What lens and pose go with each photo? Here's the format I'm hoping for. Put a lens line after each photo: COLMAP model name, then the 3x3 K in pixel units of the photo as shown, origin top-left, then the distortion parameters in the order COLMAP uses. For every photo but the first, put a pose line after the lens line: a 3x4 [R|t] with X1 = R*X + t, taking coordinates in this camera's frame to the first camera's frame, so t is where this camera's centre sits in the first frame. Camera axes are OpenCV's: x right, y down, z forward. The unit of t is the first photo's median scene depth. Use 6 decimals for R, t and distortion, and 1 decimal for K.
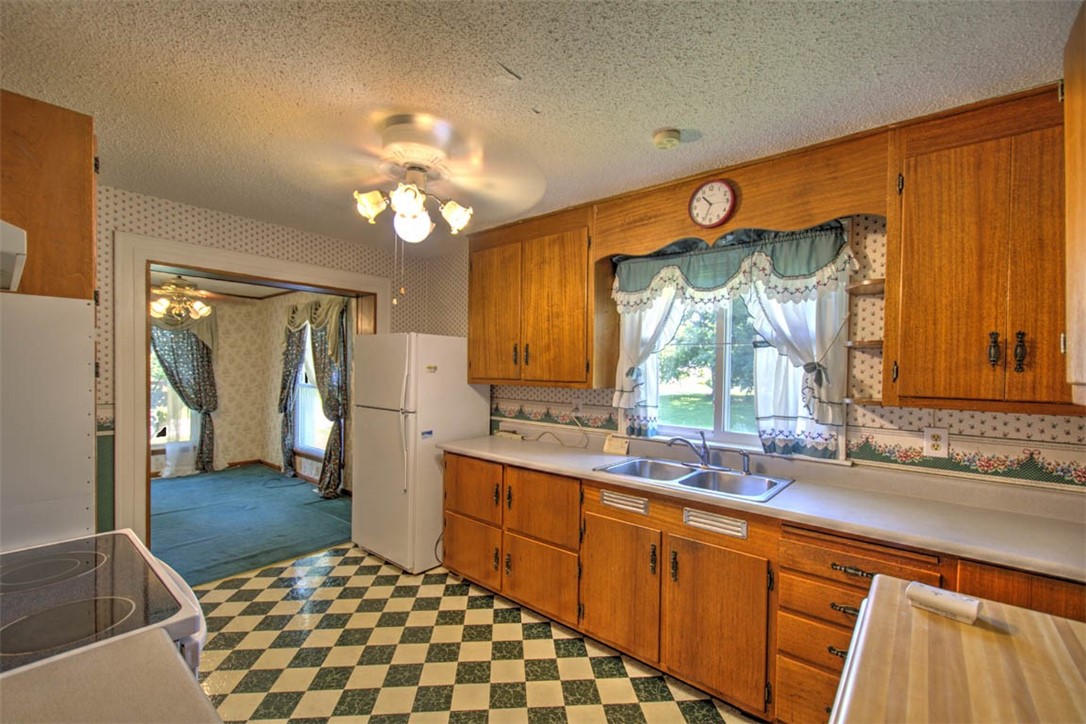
lens RADIAL K [[458.2, 0, 544.1], [0, 458.2, 373.7], [0, 0, 1]] dist [0.005067, -0.000776]
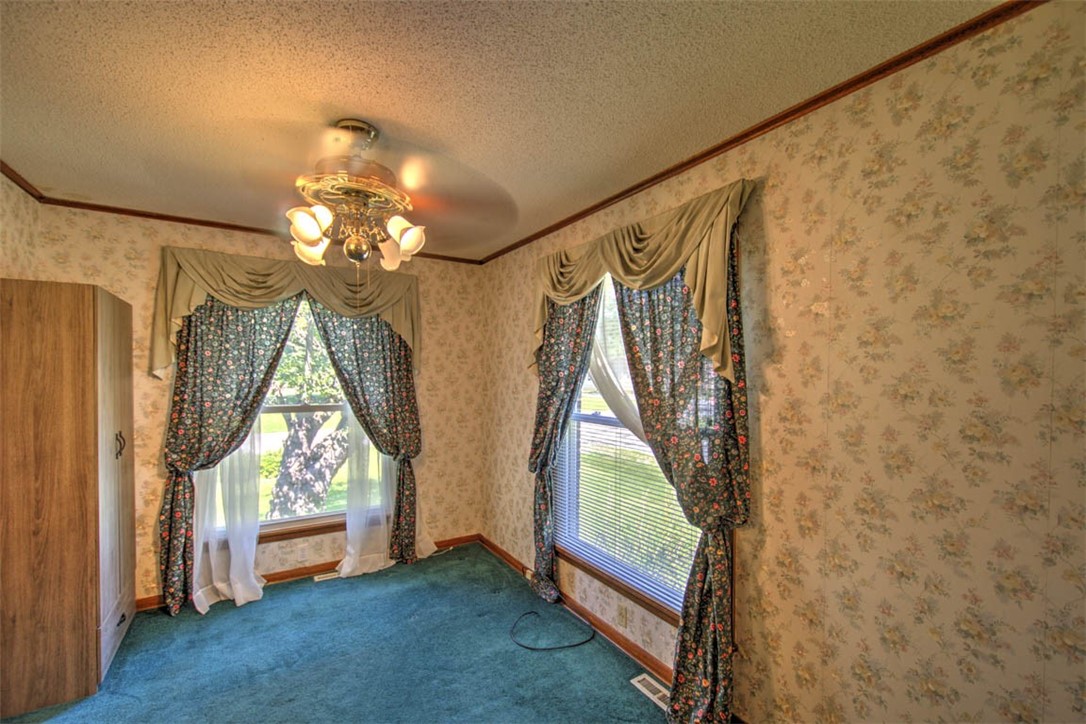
lens RADIAL K [[458.2, 0, 544.1], [0, 458.2, 373.7], [0, 0, 1]] dist [0.005067, -0.000776]
pose [[0.950396, -0.009280, -0.310904, -0.406377], [0.006454, 0.999928, -0.010117, -0.016112], [0.310976, 0.007609, 0.950387, 0.528632]]
